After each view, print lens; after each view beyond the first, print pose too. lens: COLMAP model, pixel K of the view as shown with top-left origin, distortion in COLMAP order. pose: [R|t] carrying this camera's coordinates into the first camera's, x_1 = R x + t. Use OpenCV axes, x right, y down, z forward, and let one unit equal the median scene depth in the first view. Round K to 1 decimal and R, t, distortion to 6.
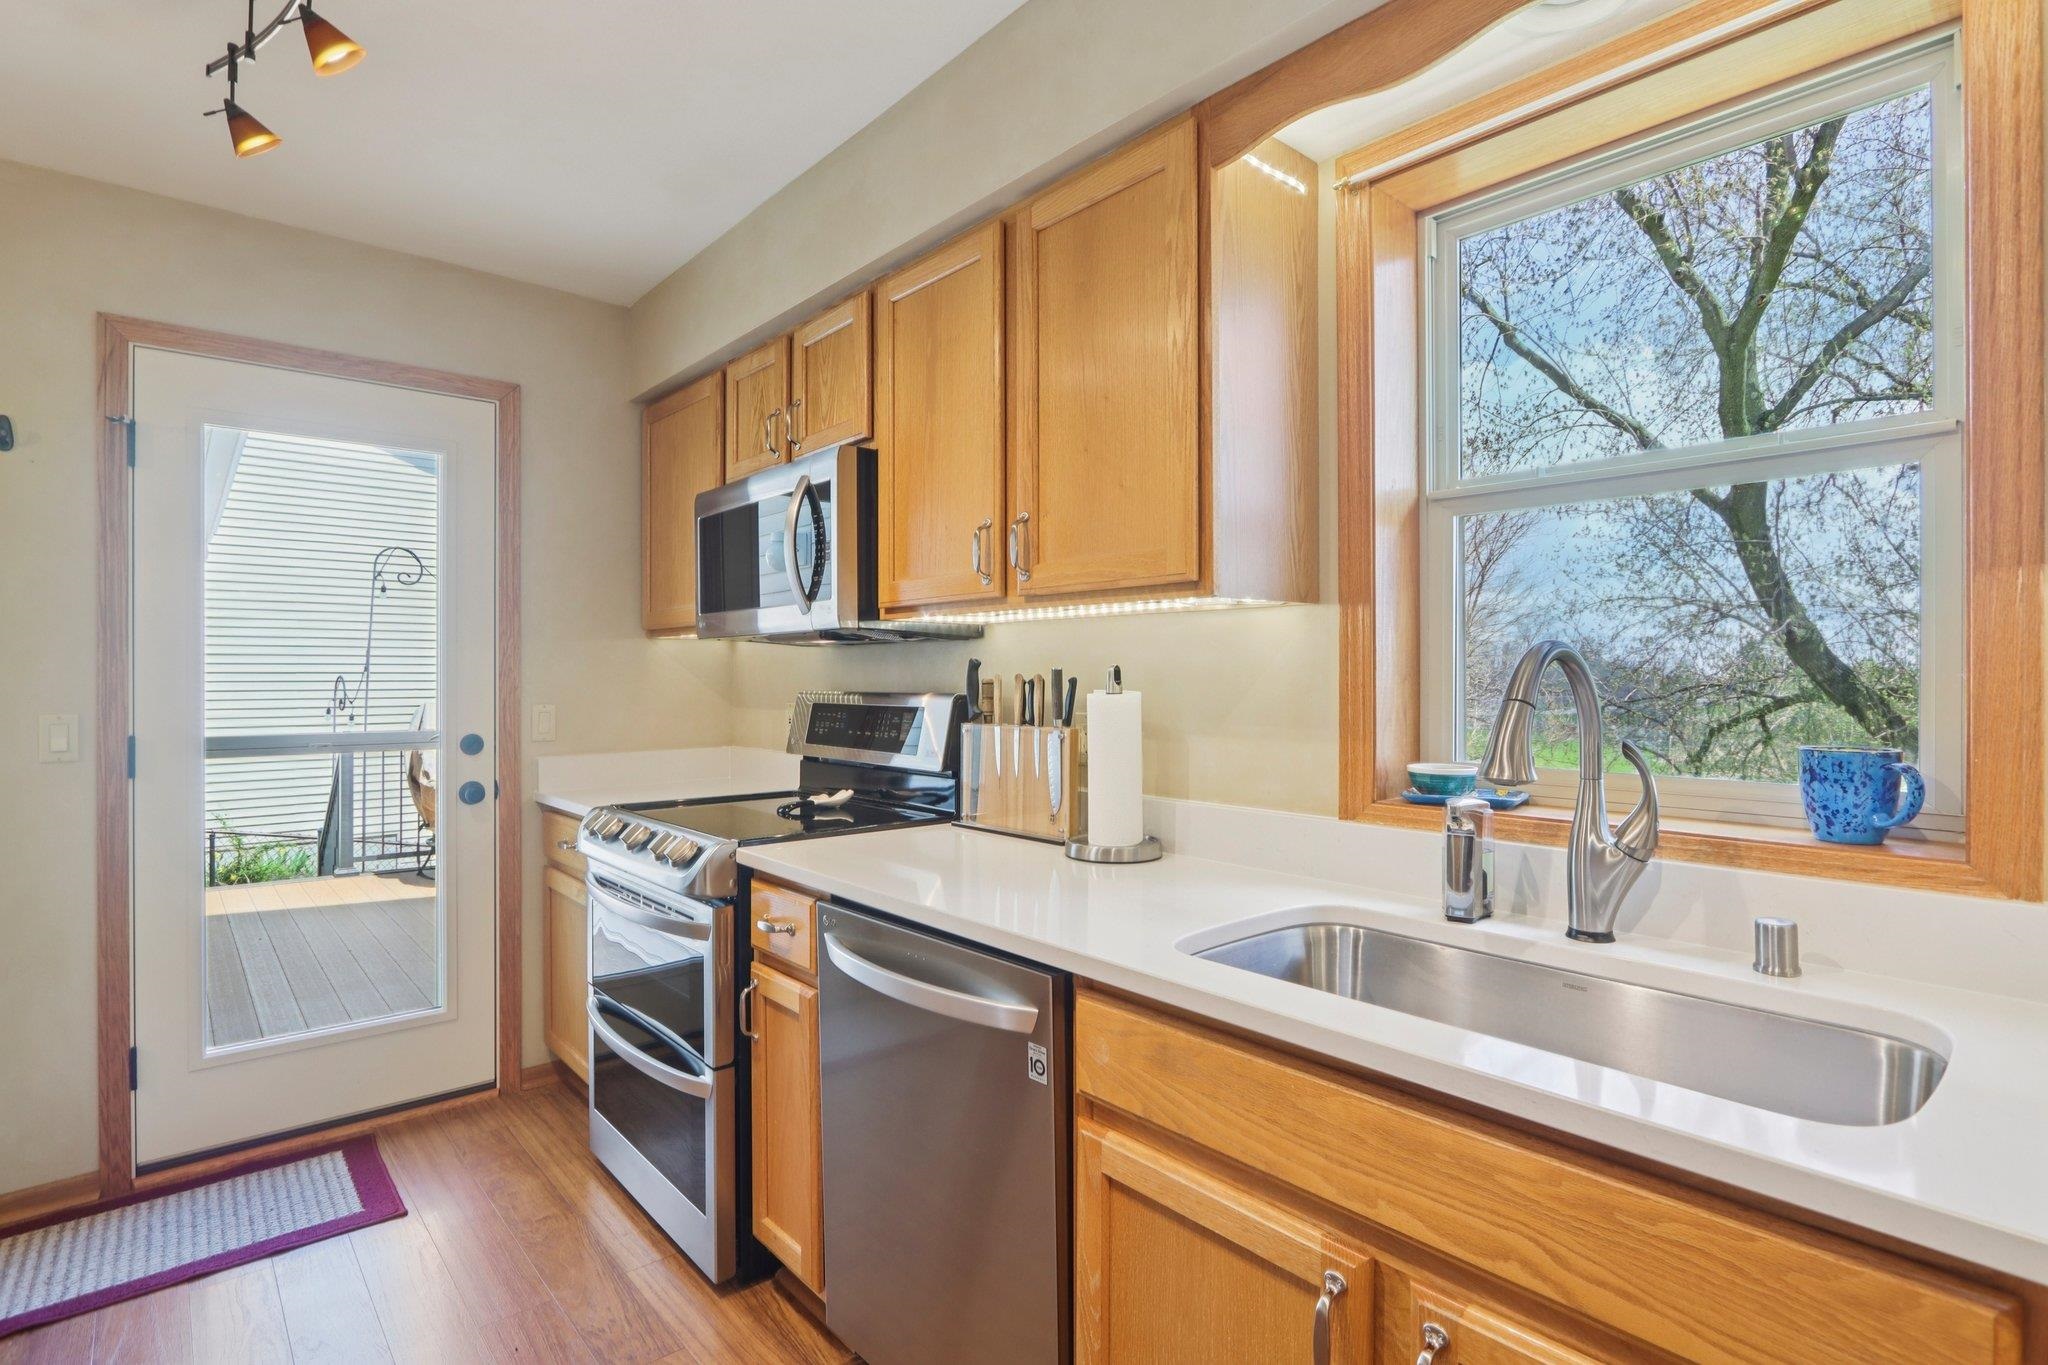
lens RADIAL K [[991.9, 0, 1027.0], [0, 991.9, 674.5], [0, 0, 1]] dist [-0.012271, 0.000709]
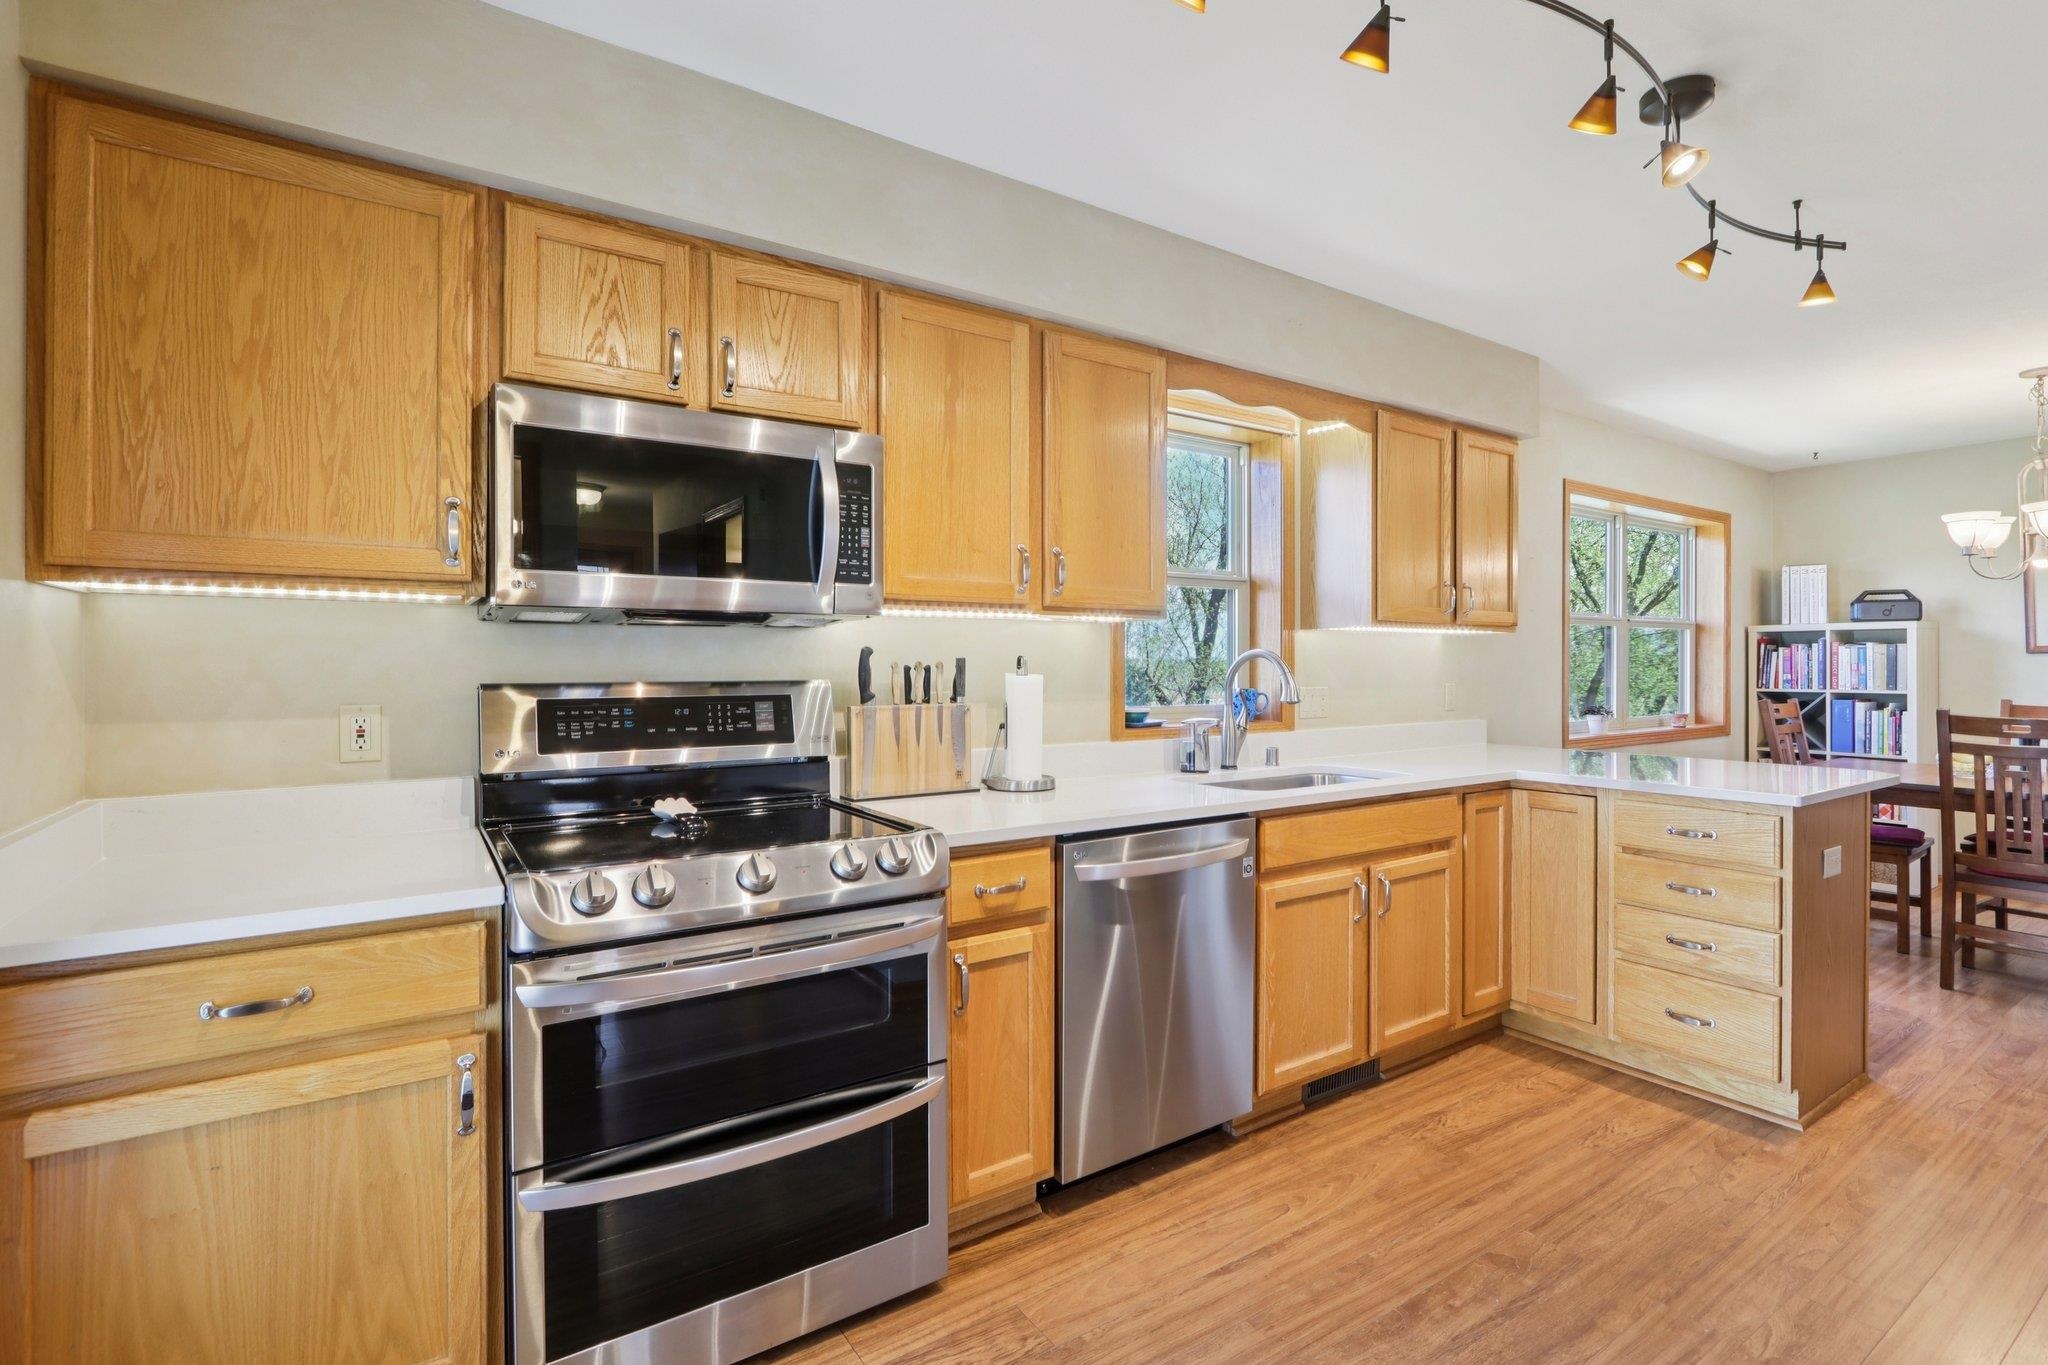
lens RADIAL K [[946.0, 0, 1020.0], [0, 946.0, 666.2], [0, 0, 1]] dist [-0.015318, 0.000104]
pose [[0.138590, -0.003053, 0.990345, -1.025044], [-0.003103, 0.999989, 0.003517, 0.001097], [-0.990345, -0.003561, 0.138579, 0.656533]]
